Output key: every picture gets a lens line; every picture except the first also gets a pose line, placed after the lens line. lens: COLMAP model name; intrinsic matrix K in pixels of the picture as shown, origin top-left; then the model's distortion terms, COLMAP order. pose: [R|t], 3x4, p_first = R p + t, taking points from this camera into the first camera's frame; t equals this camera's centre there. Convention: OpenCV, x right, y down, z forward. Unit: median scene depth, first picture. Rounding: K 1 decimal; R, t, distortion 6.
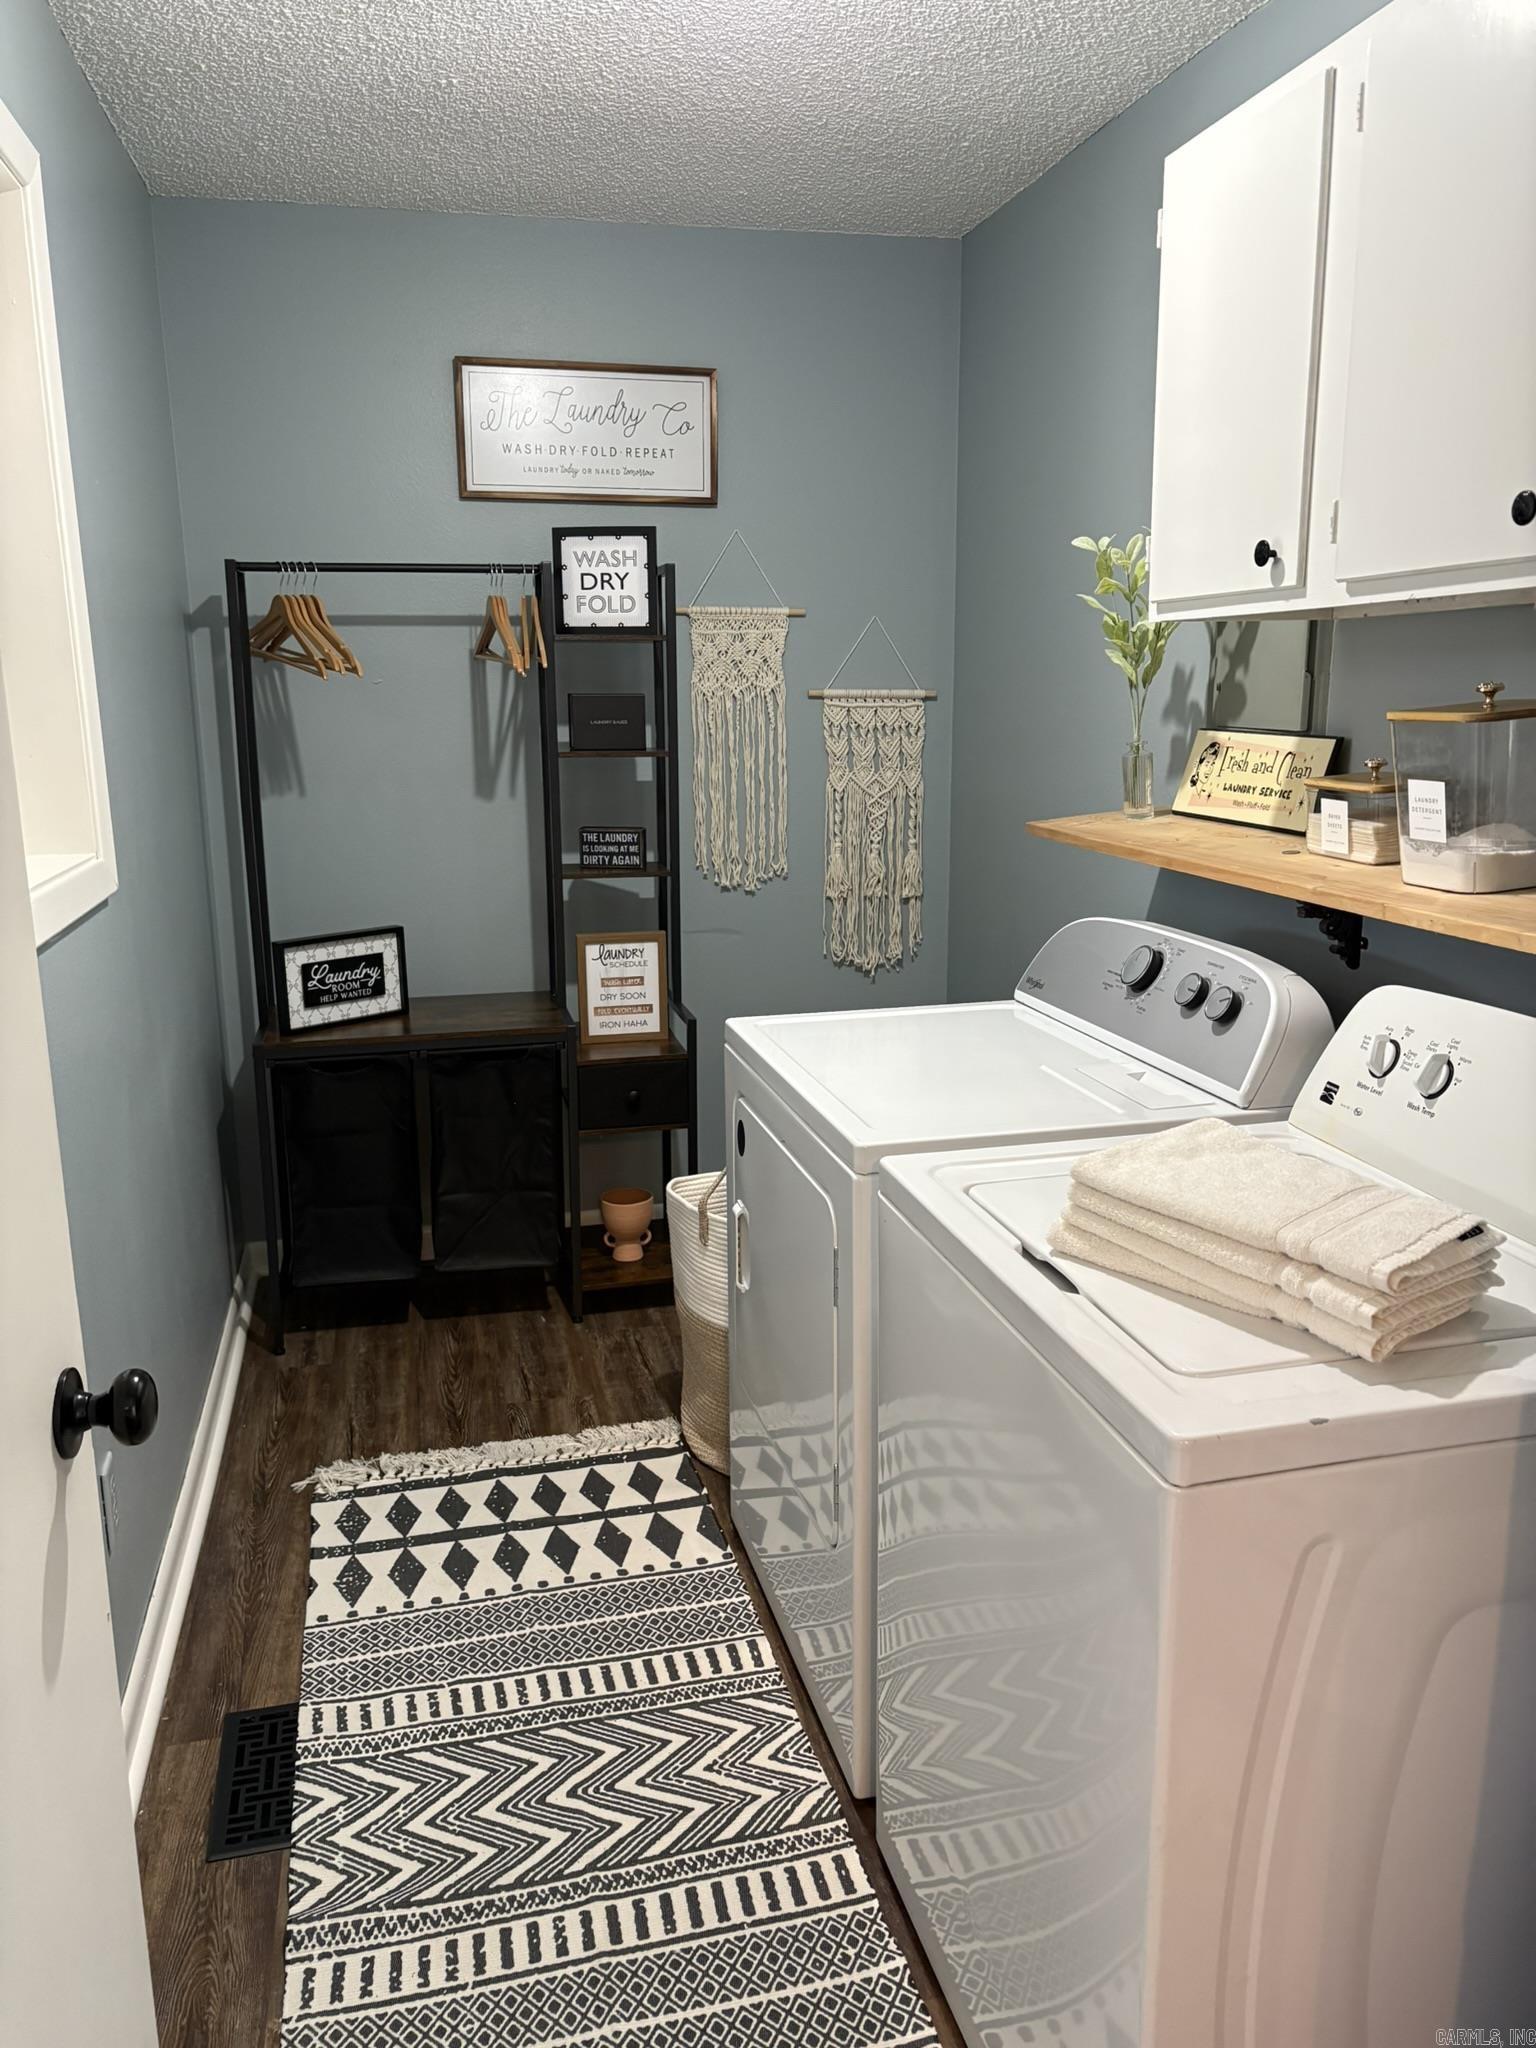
lens RADIAL K [[1560.6, 0, 770.7], [0, 1560.6, 1048.1], [0, 0, 1]] dist [0.065979, -0.073853]
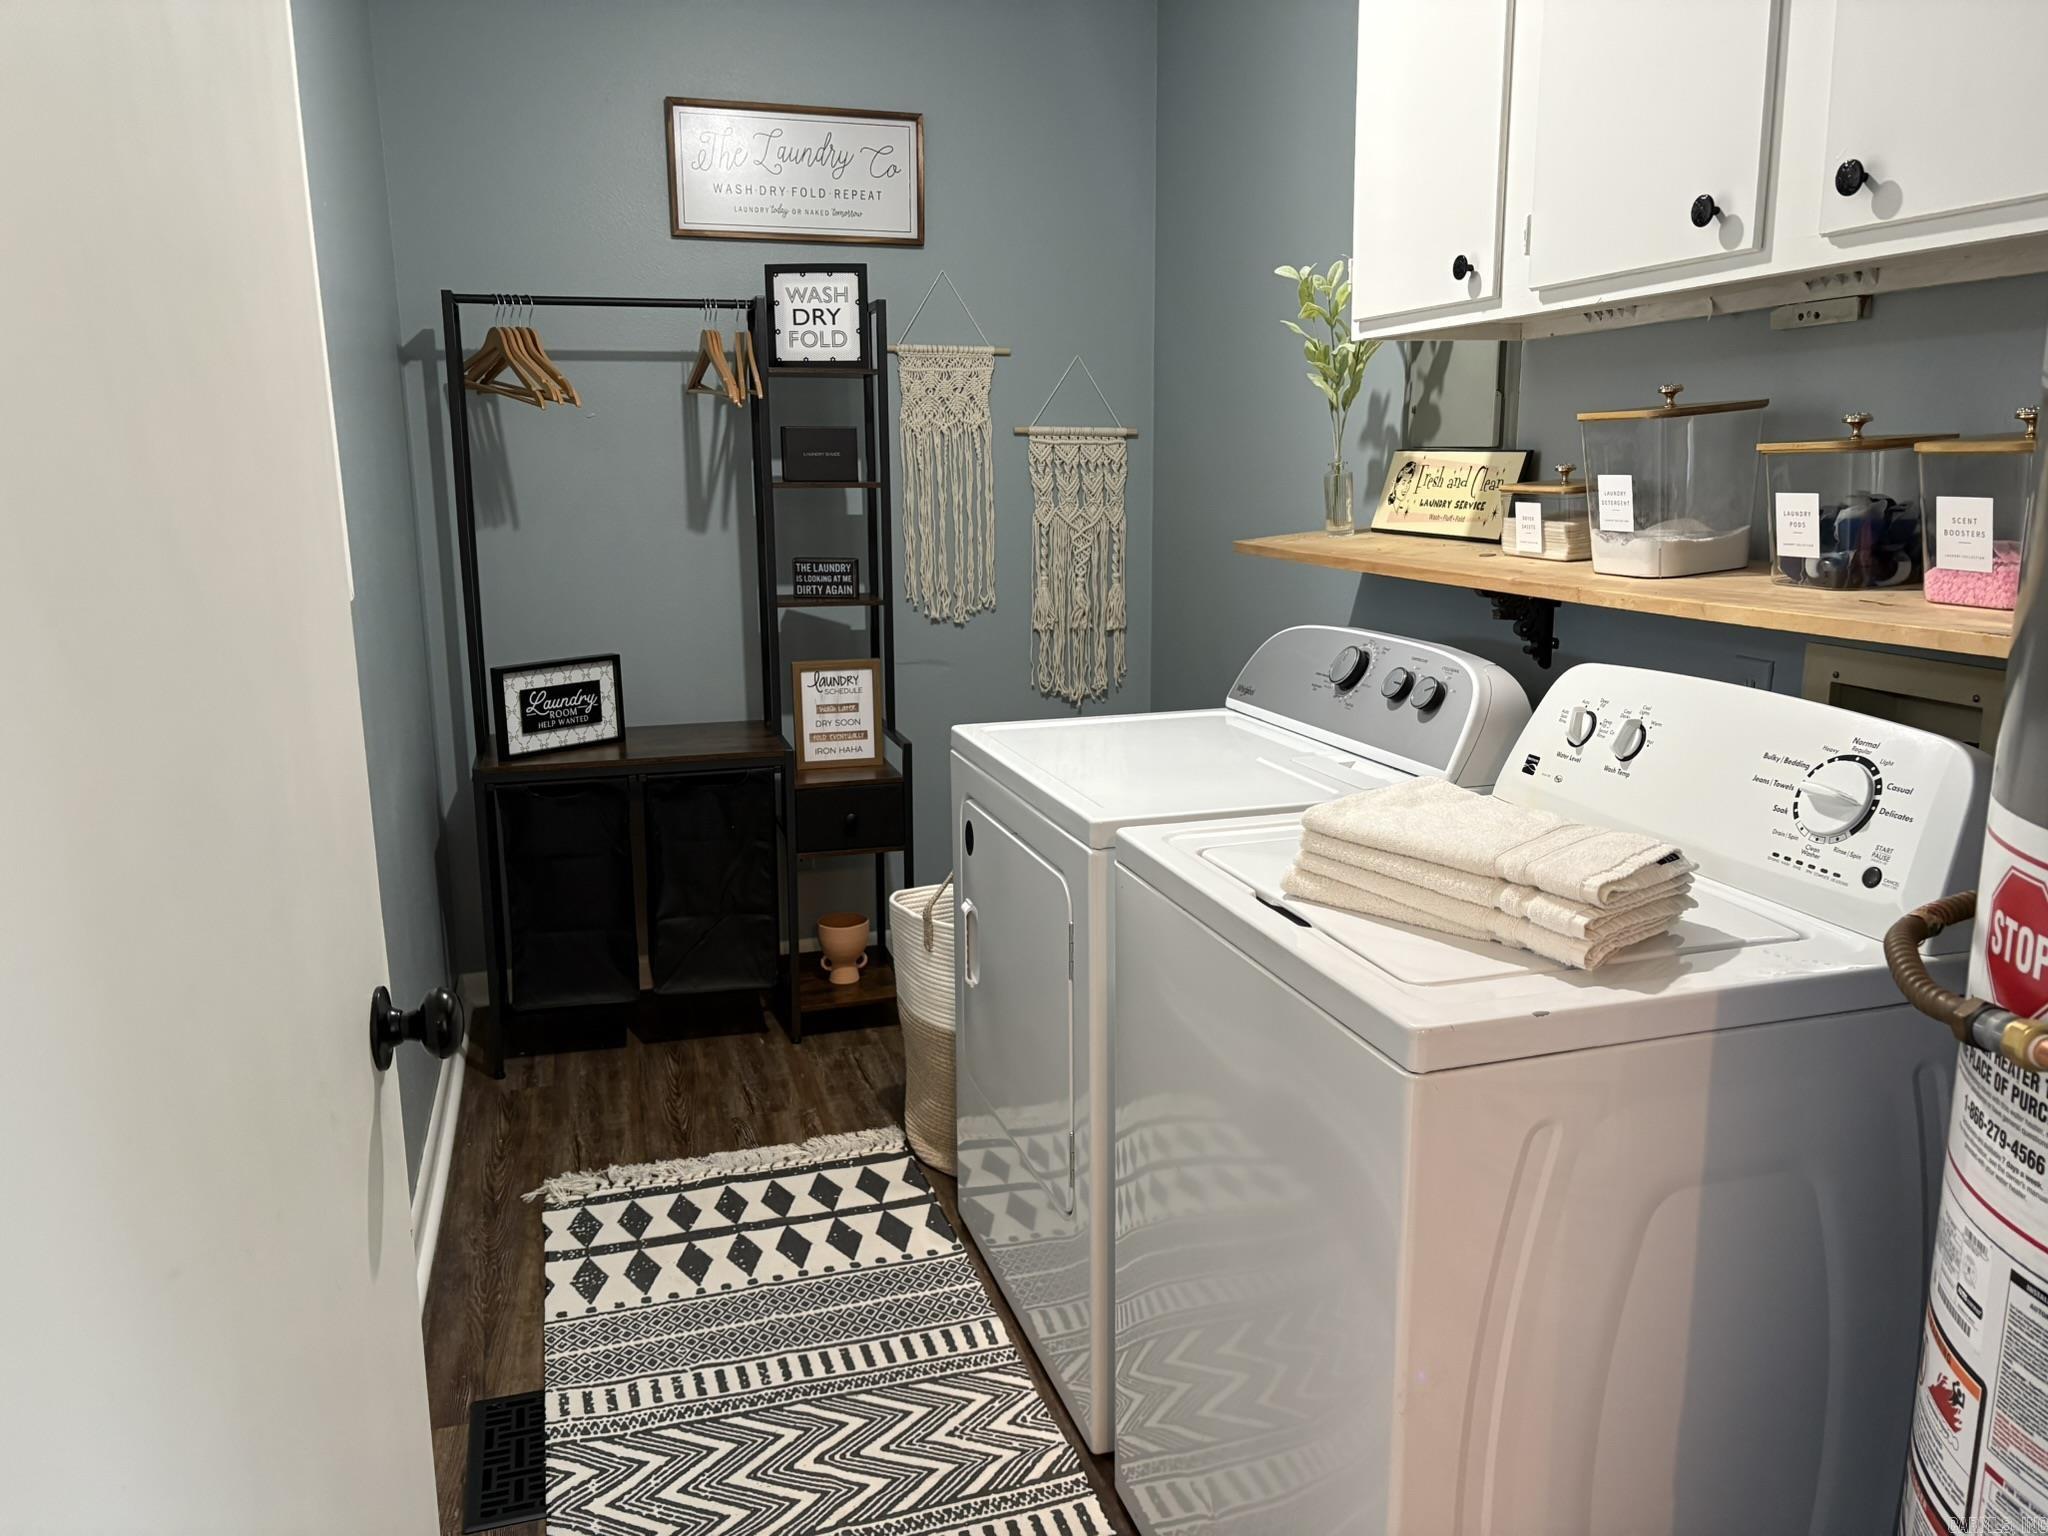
lens RADIAL K [[1560.6, 0, 1036.6], [0, 1560.6, 796.5], [0, 0, 1]] dist [0.065979, -0.073853]
pose [[0.998542, -0.010588, 0.052936, -0.022529], [0.011380, 0.999827, -0.014690, 0.036398], [-0.052772, 0.015271, 0.998490, -0.030168]]
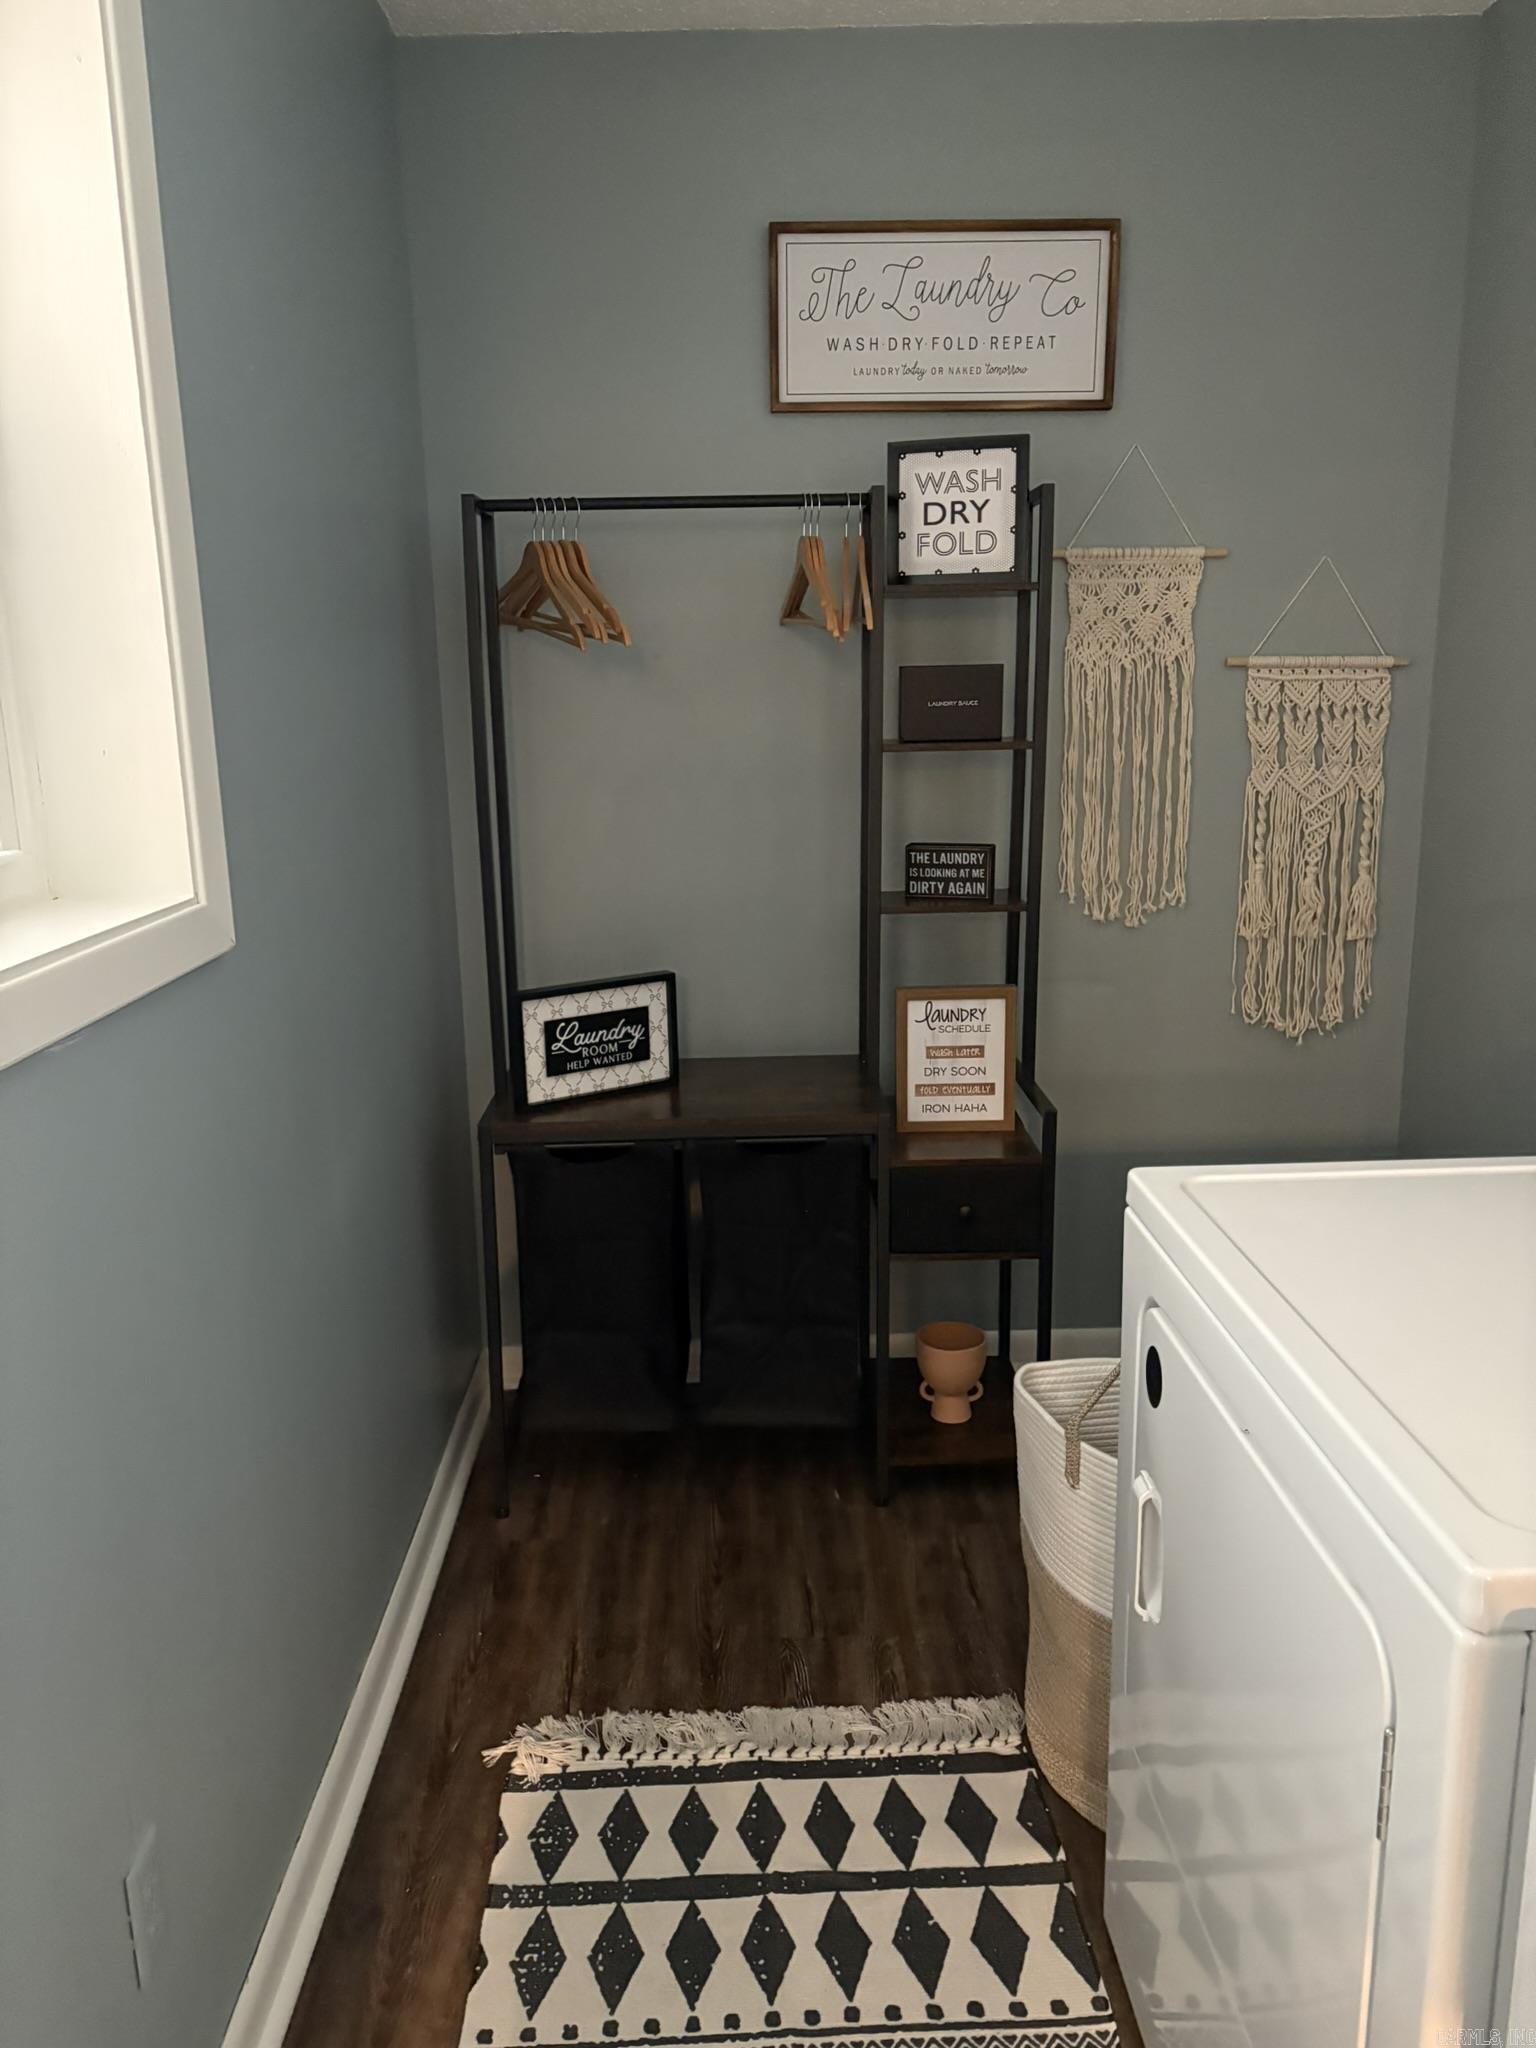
lens RADIAL K [[1560.6, 0, 770.7], [0, 1560.6, 1048.1], [0, 0, 1]] dist [0.065979, -0.073853]
pose [[0.978403, 0.036723, -0.203419, -0.035278], [-0.036401, 0.999323, 0.005326, -0.052121], [0.203477, 0.002193, 0.979077, 0.290849]]
